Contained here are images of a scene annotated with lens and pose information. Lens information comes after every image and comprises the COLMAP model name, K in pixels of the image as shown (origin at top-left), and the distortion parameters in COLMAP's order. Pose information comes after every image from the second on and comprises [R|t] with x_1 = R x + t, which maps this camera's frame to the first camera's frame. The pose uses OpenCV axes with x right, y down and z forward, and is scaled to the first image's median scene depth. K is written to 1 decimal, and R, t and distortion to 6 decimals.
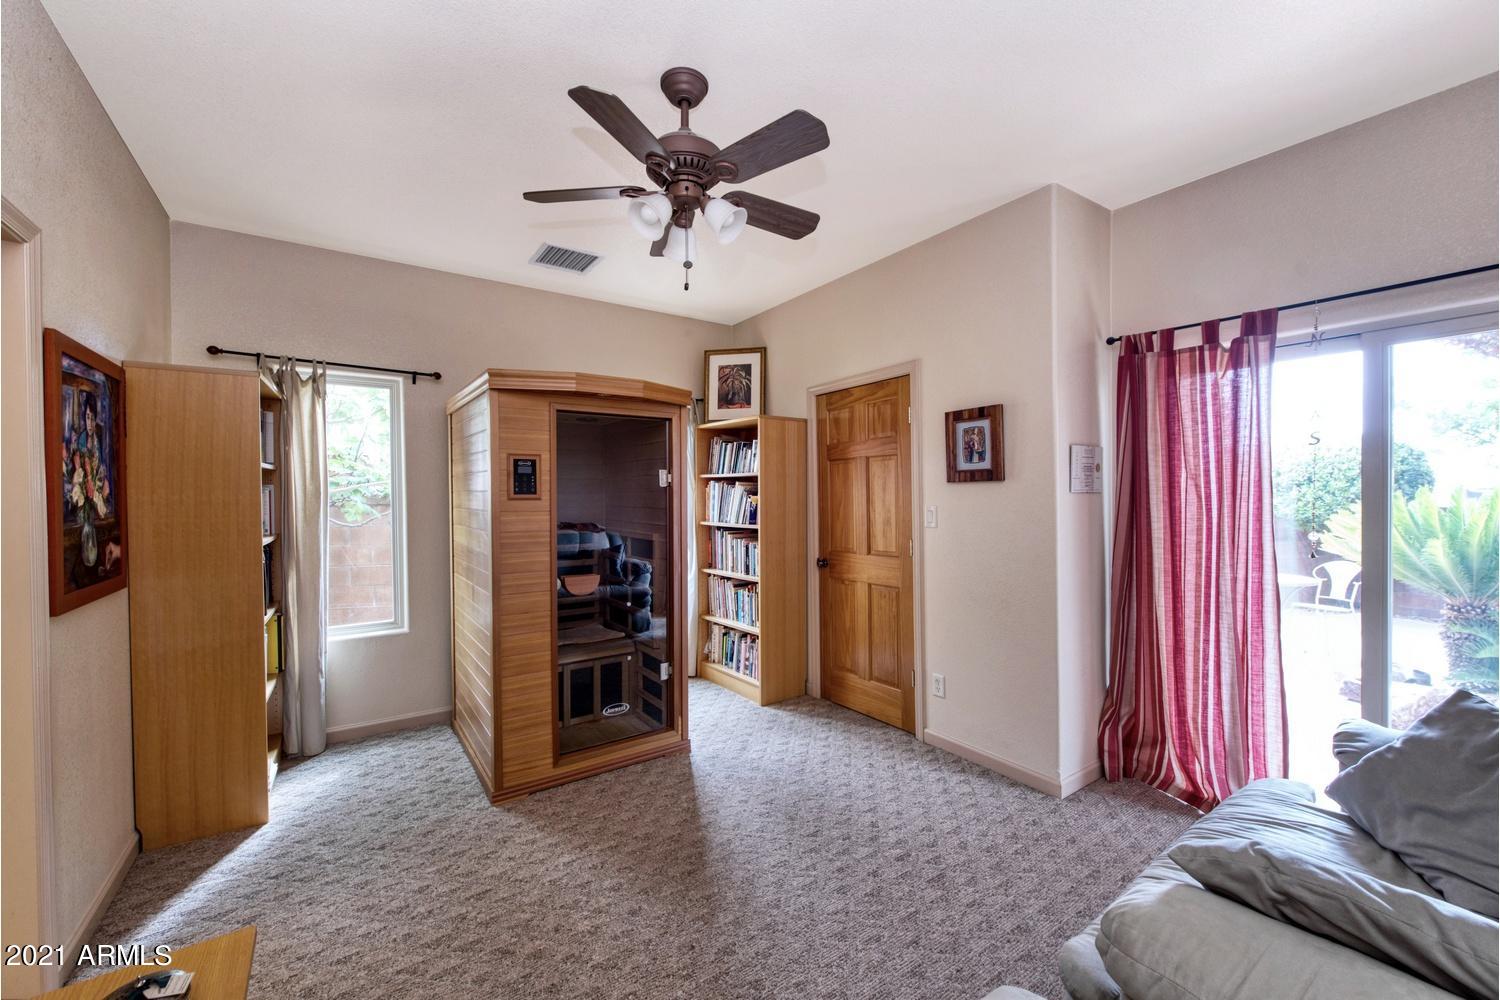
lens RADIAL K [[602.6, 0, 753.9], [0, 602.6, 496.2], [0, 0, 1]] dist [-0.000408, -0.000618]
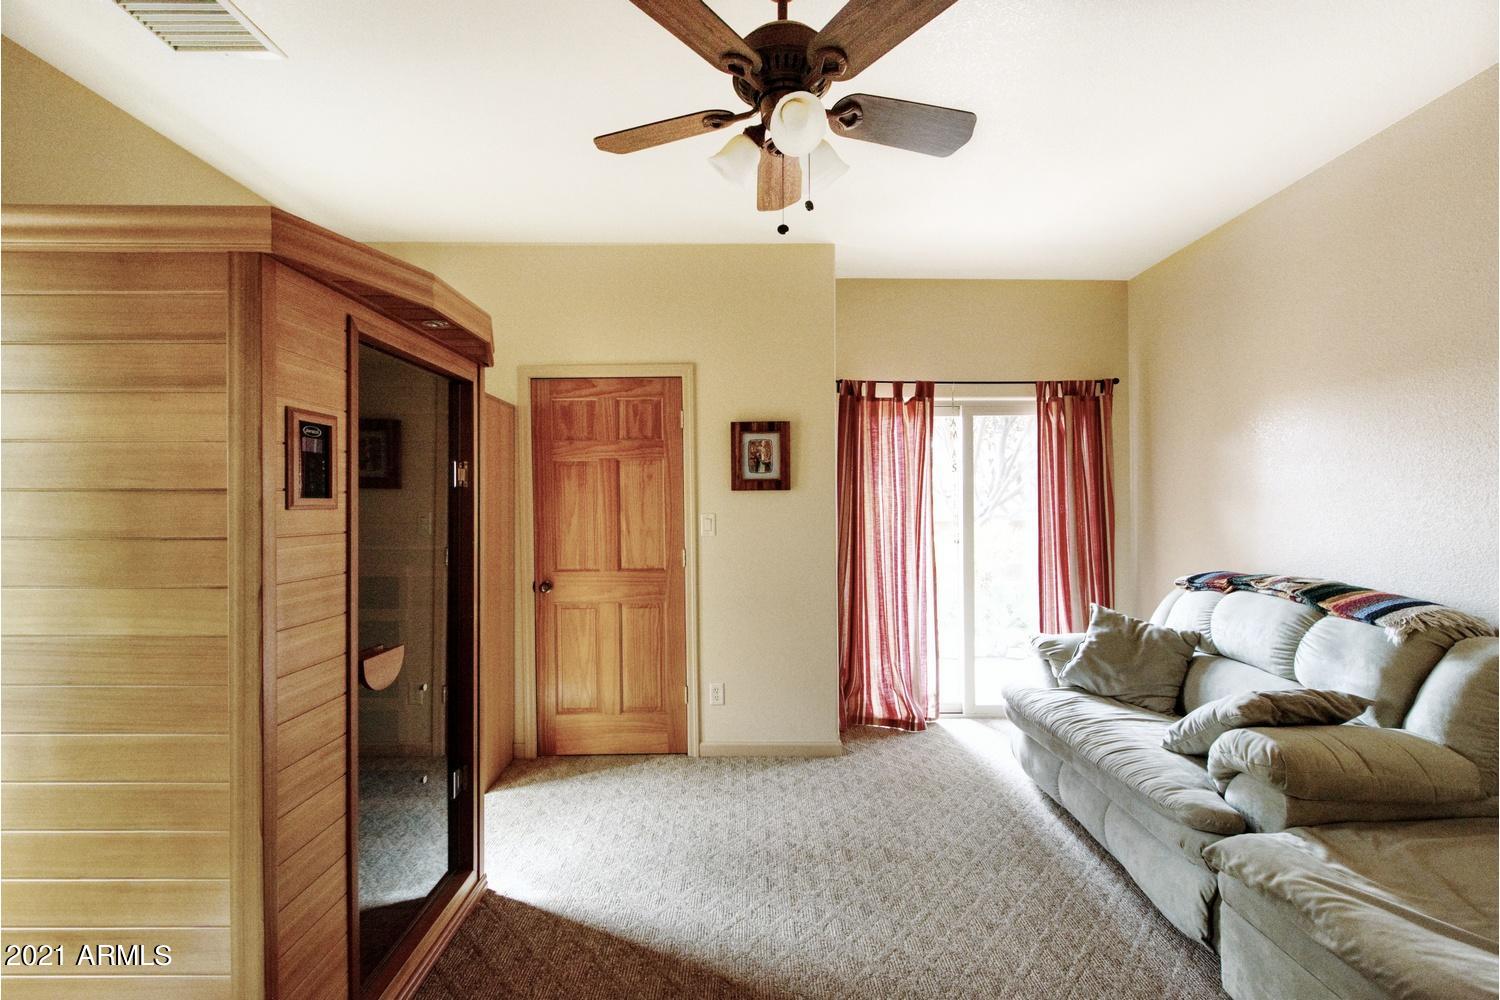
lens RADIAL K [[602.6, 0, 751.9], [0, 602.6, 498.9], [0, 0, 1]] dist [-0.000408, -0.000618]
pose [[0.565747, 0.009920, 0.824519, -0.522556], [0.000807, 0.999920, -0.012584, 0.004108], [-0.824579, 0.007785, 0.565694, 0.412339]]
